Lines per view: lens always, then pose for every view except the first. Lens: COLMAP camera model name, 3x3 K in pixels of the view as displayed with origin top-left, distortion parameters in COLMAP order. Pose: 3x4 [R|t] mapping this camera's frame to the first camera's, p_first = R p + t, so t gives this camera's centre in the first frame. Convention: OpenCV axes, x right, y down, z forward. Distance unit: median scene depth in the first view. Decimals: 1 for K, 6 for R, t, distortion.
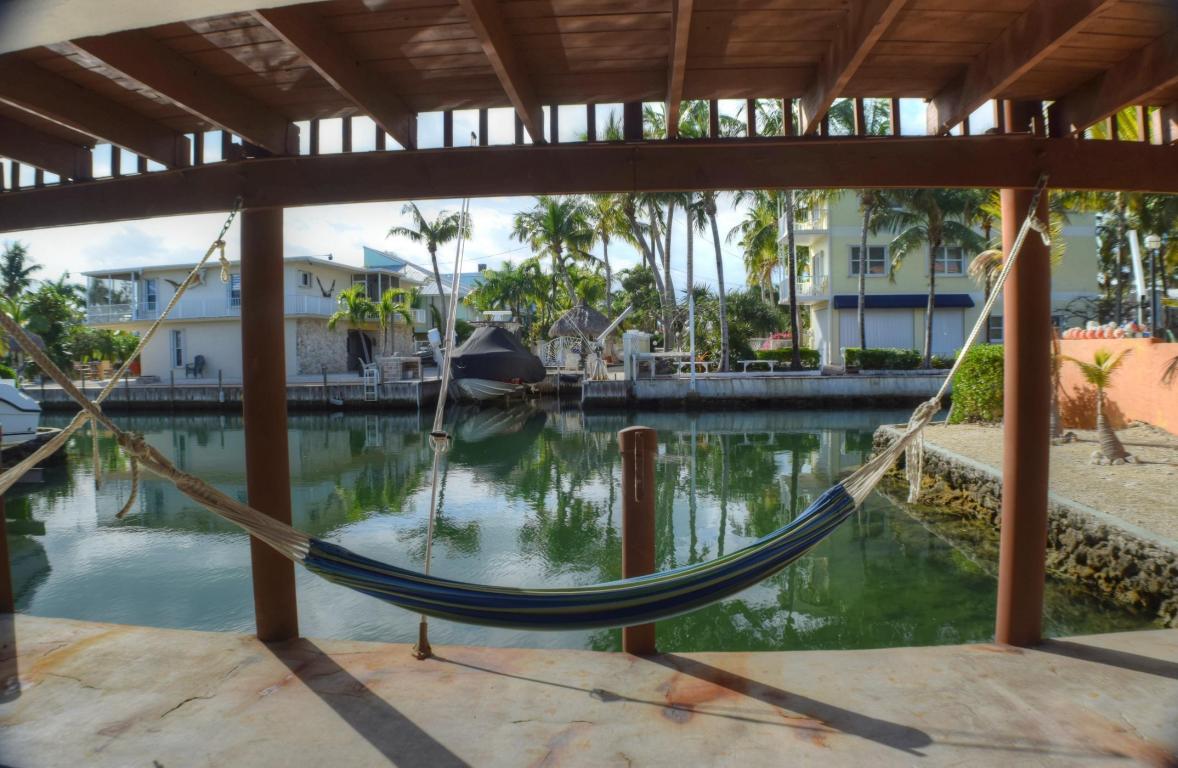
lens RADIAL K [[818.1, 0, 554.5], [0, 818.1, 387.2], [0, 0, 1]] dist [-0.161070, 0.005348]
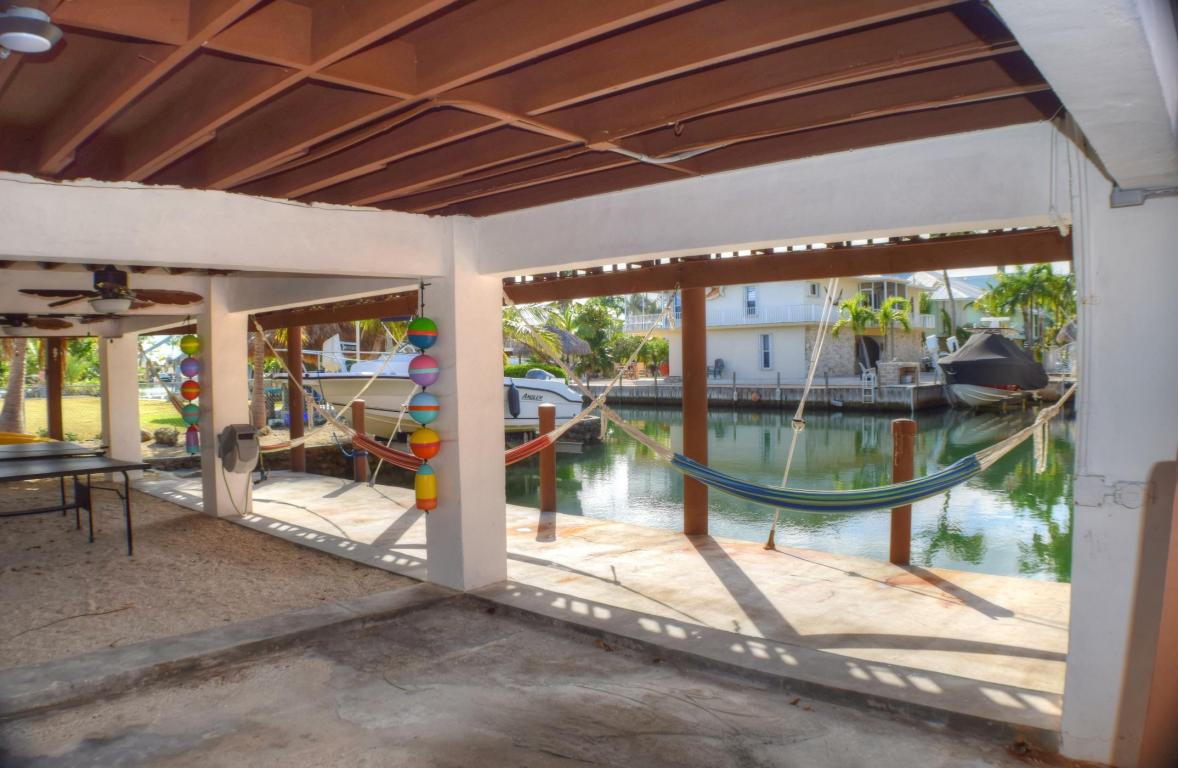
lens RADIAL K [[818.1, 0, 554.5], [0, 818.1, 387.2], [0, 0, 1]] dist [-0.161070, 0.005348]
pose [[0.803489, 0.020661, -0.594962, 0.062726], [-0.021710, 0.999750, 0.005398, -0.000943], [0.594924, 0.008580, 0.803736, -0.085739]]
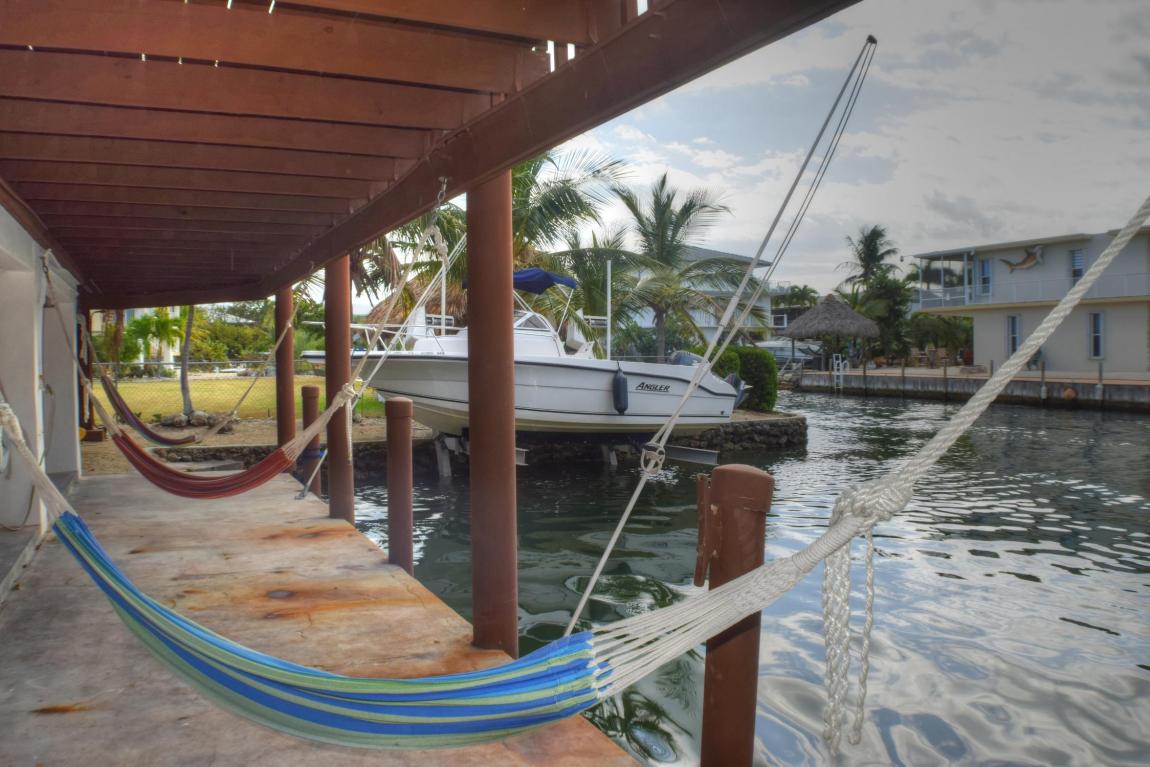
lens RADIAL K [[891.4, 0, 575.0], [0, 891.4, 383.5], [0, 0, 1]] dist [-0.172896, 0.004164]
pose [[0.533452, 0.041689, -0.844803, 0.081497], [-0.036298, 0.998993, 0.026377, -0.003284], [0.845051, 0.016594, 0.534428, 0.075815]]
